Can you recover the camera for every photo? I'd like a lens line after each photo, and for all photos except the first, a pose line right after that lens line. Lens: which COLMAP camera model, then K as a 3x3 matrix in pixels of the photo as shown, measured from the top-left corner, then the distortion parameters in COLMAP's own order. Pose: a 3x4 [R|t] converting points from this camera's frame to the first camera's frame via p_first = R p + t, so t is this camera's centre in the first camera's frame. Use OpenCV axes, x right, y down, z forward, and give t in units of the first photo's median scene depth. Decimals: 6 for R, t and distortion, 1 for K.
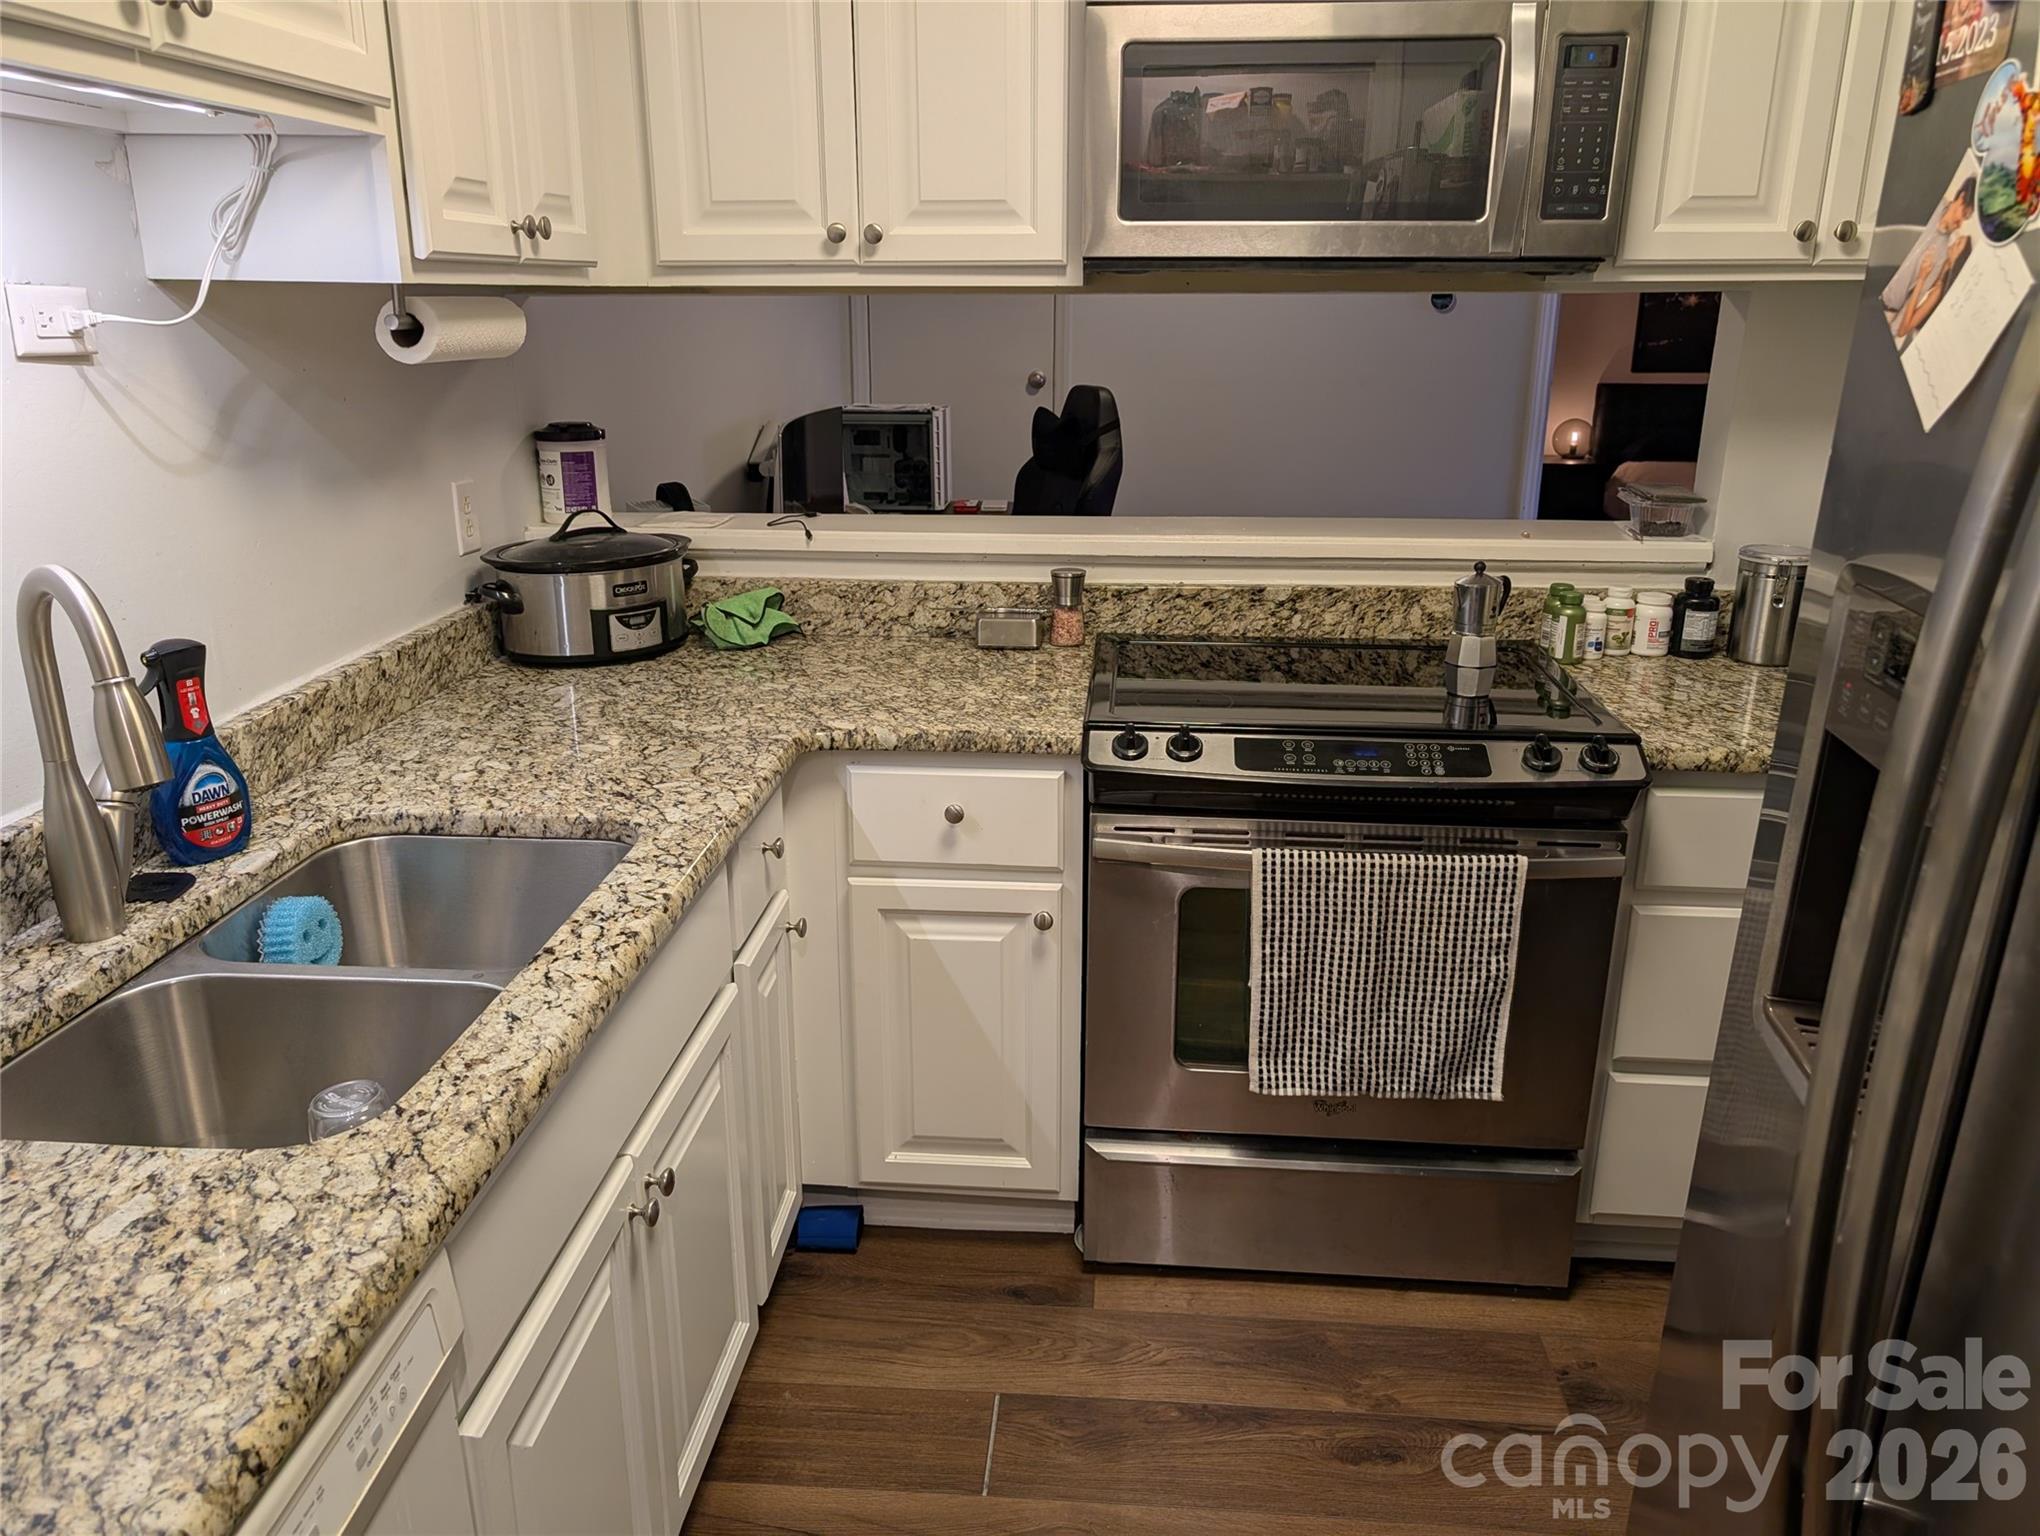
lens RADIAL K [[1469.2, 0, 1020.9], [0, 1469.2, 769.7], [0, 0, 1]] dist [0.029424, -0.012143]
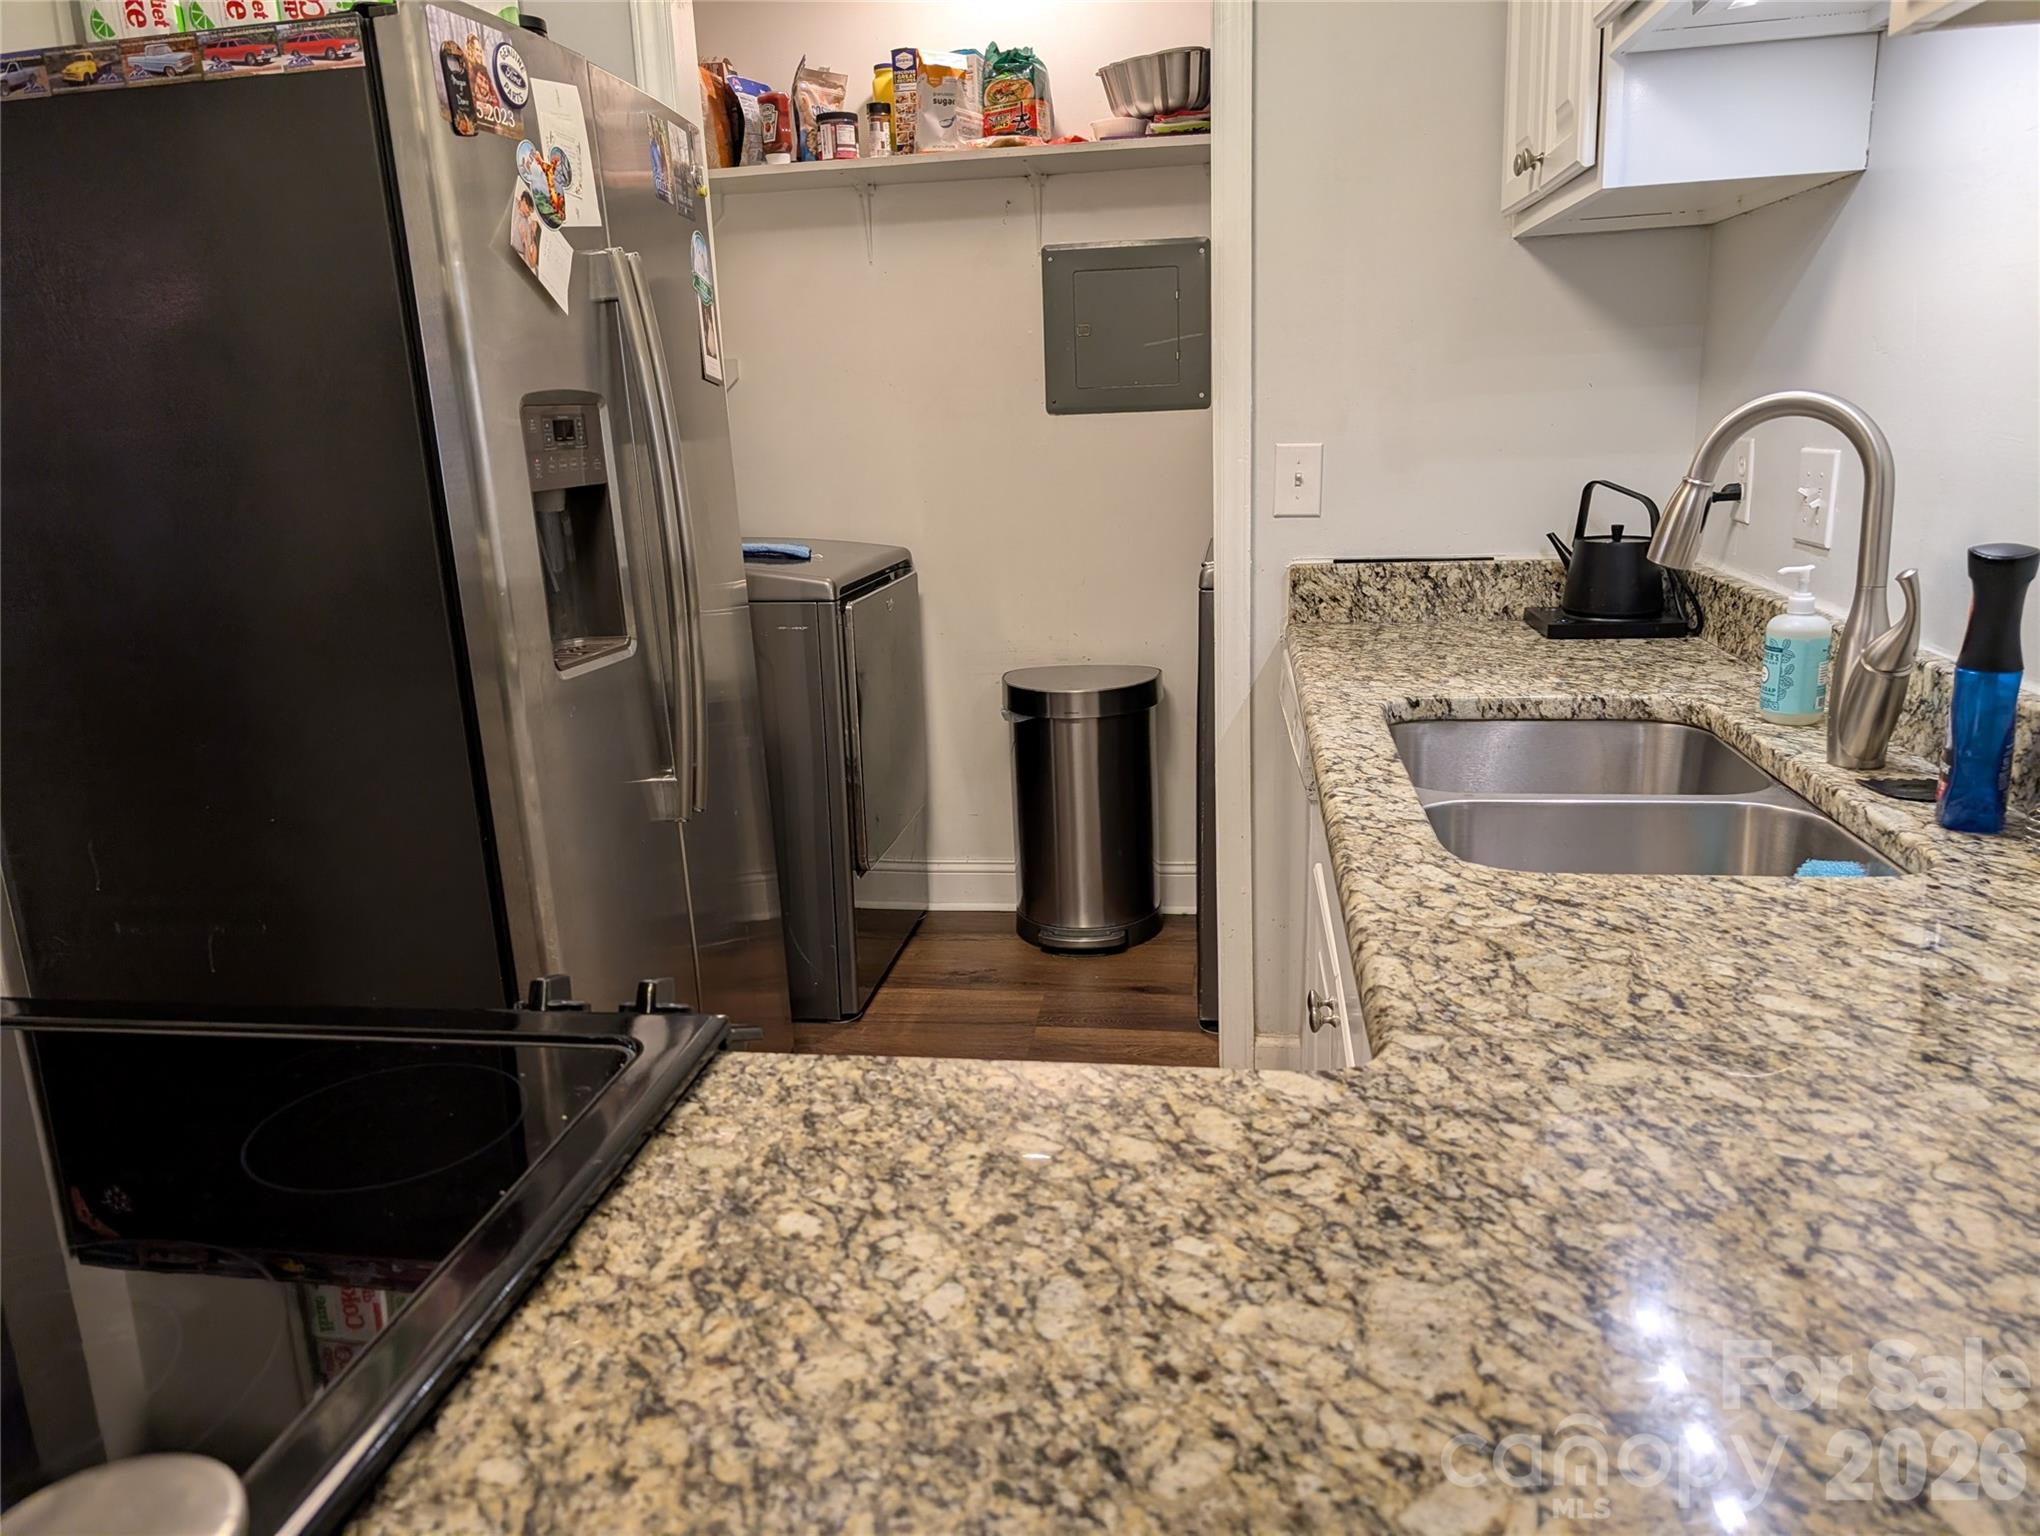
lens RADIAL K [[1469.2, 0, 1022.2], [0, 1469.2, 761.8], [0, 0, 1]] dist [0.029424, -0.012143]
pose [[-0.997322, 0.018327, 0.070804, -0.084484], [0.053075, 0.847430, 0.528247, -0.352062], [-0.050320, 0.530591, -0.846133, 1.420974]]
